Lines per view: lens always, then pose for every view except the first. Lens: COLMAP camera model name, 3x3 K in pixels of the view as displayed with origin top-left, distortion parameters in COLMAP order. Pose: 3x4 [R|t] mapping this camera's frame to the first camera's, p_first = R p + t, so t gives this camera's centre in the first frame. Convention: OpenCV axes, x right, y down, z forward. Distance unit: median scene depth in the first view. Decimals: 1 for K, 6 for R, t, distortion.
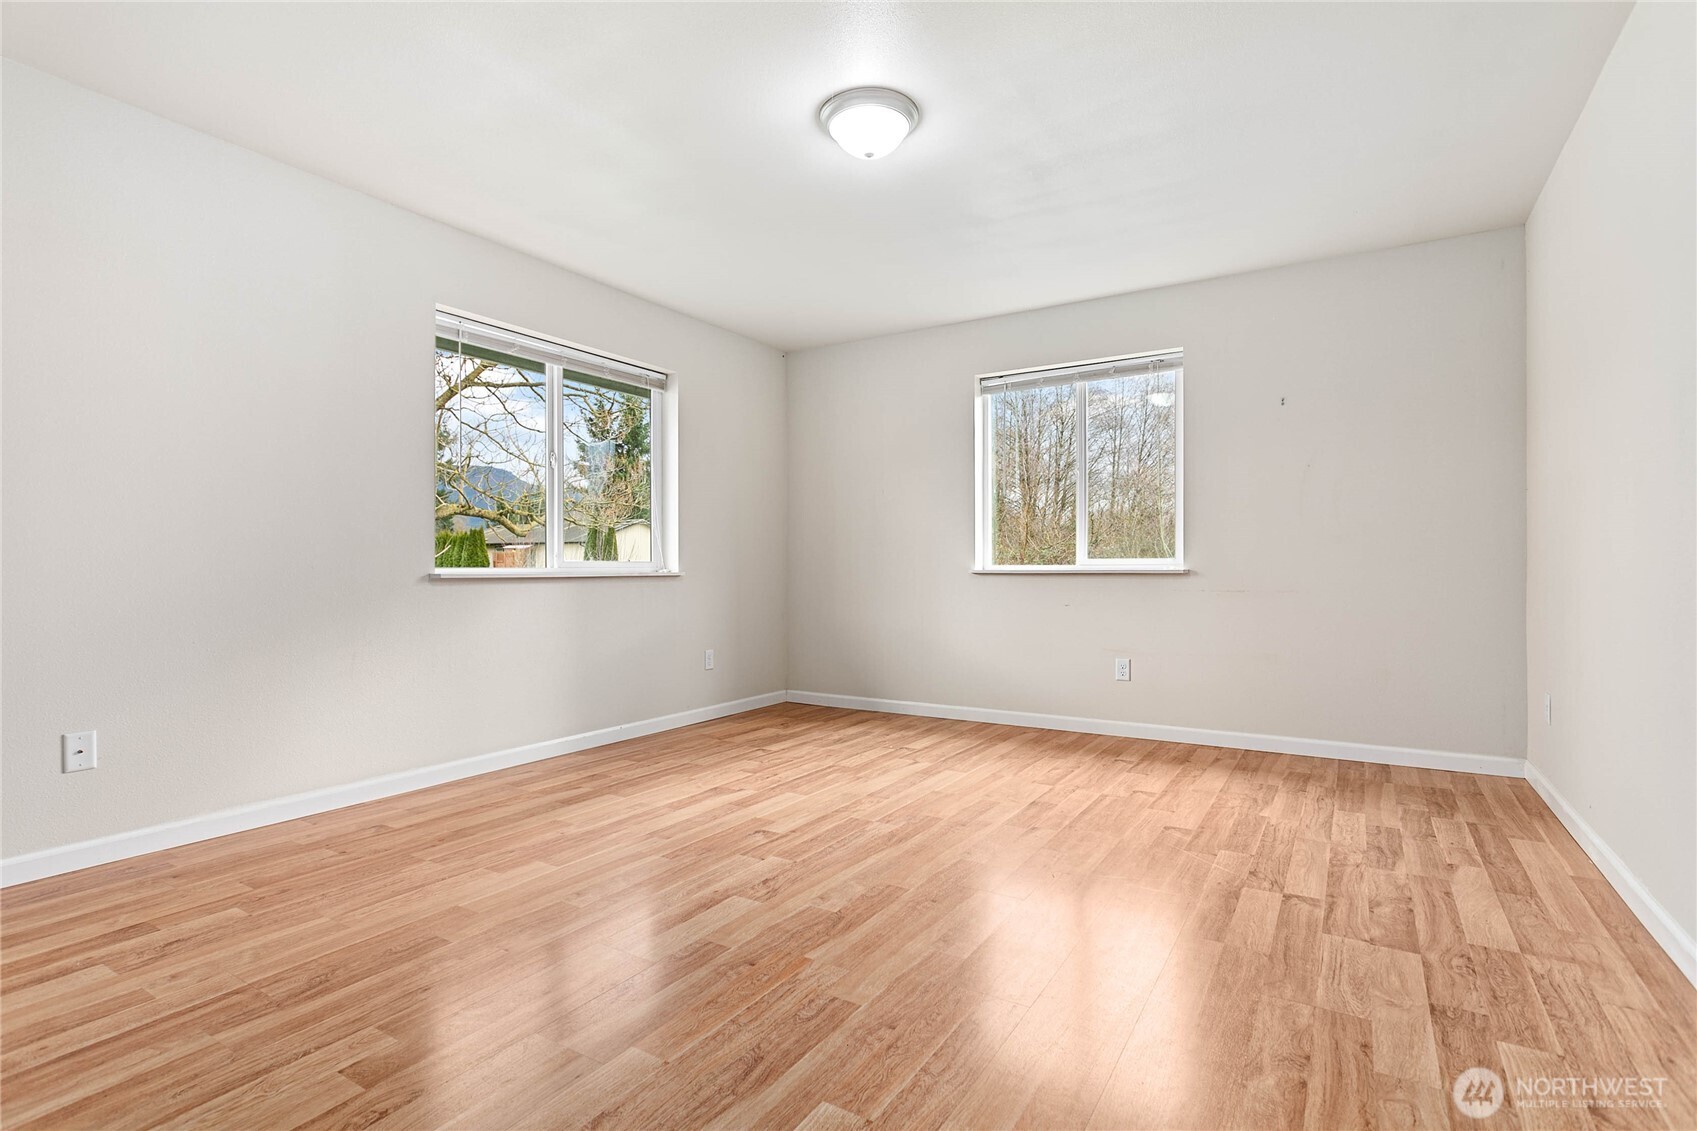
lens RADIAL K [[805.3, 0, 844.7], [0, 805.3, 568.8], [0, 0, 1]] dist [0.001715, -0.000185]
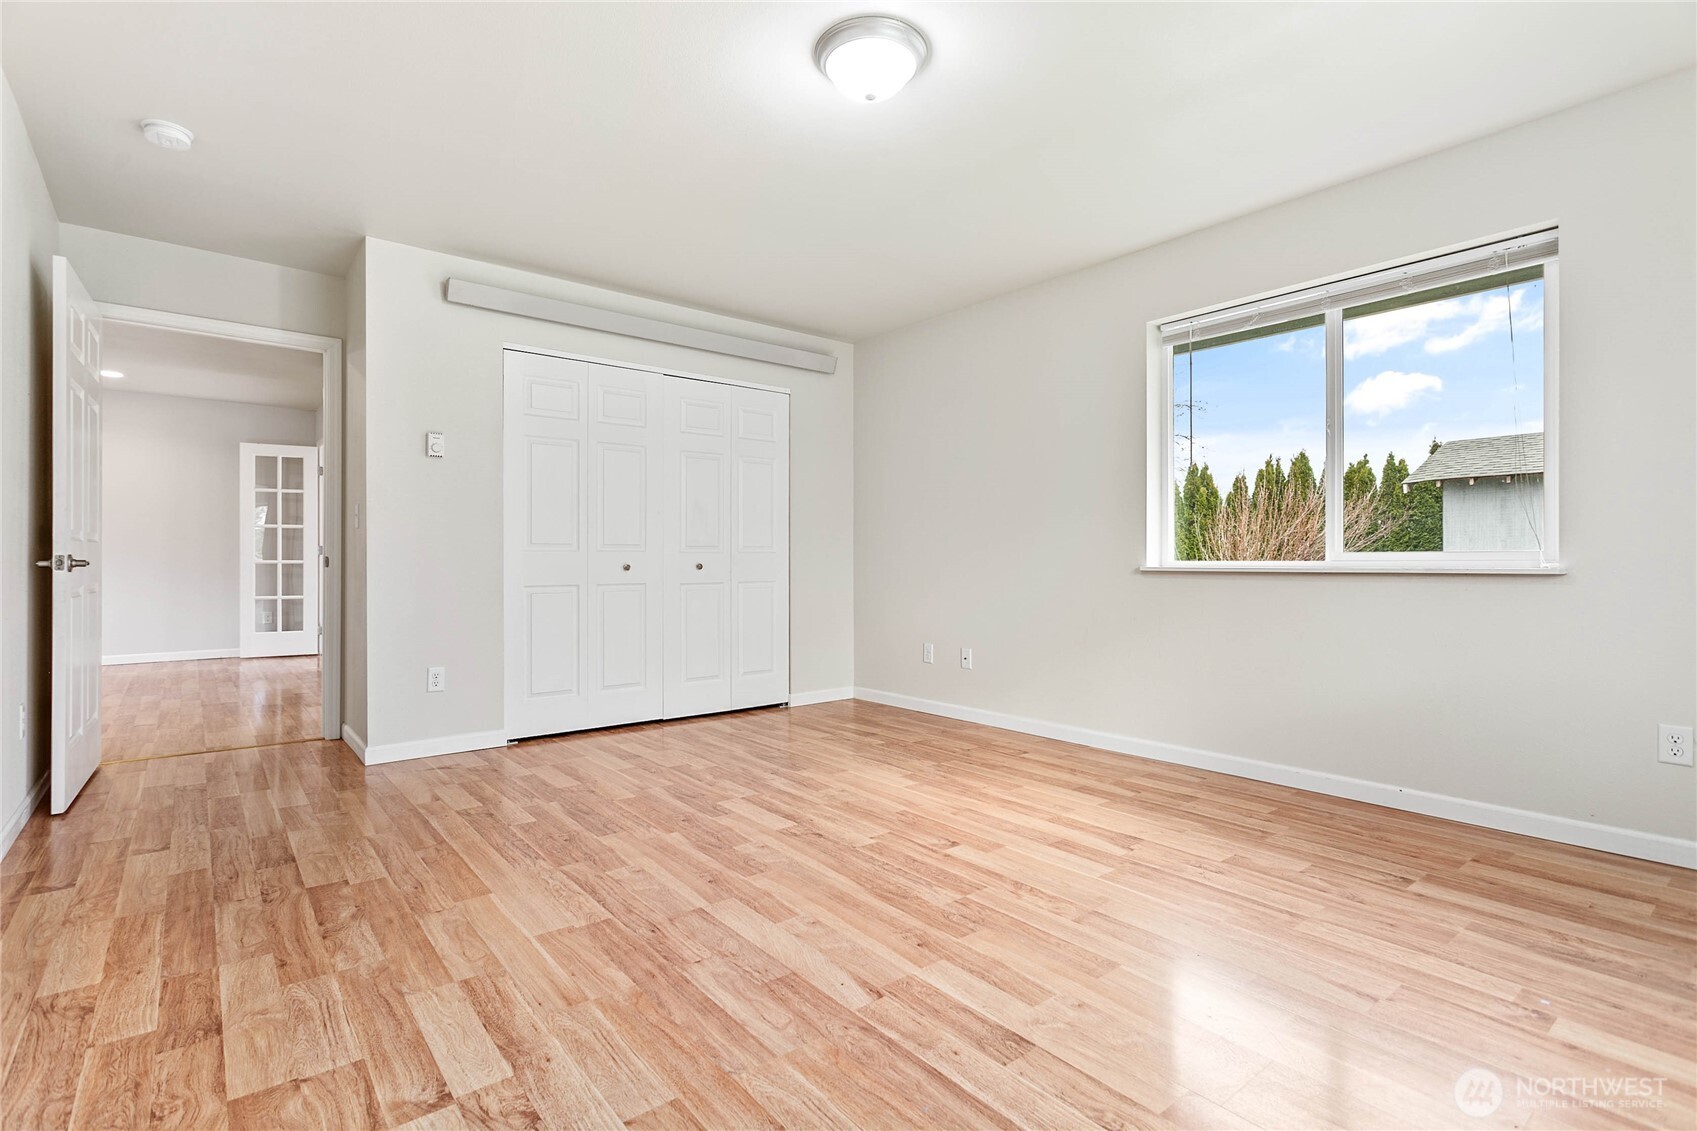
lens RADIAL K [[805.3, 0, 849.4], [0, 805.3, 552.9], [0, 0, 1]] dist [0.001715, -0.000185]
pose [[-0.315056, -0.008419, -0.949036, 0.909291], [0.000240, 0.999960, -0.008951, -0.003506], [0.949073, -0.003048, -0.315041, 1.301449]]
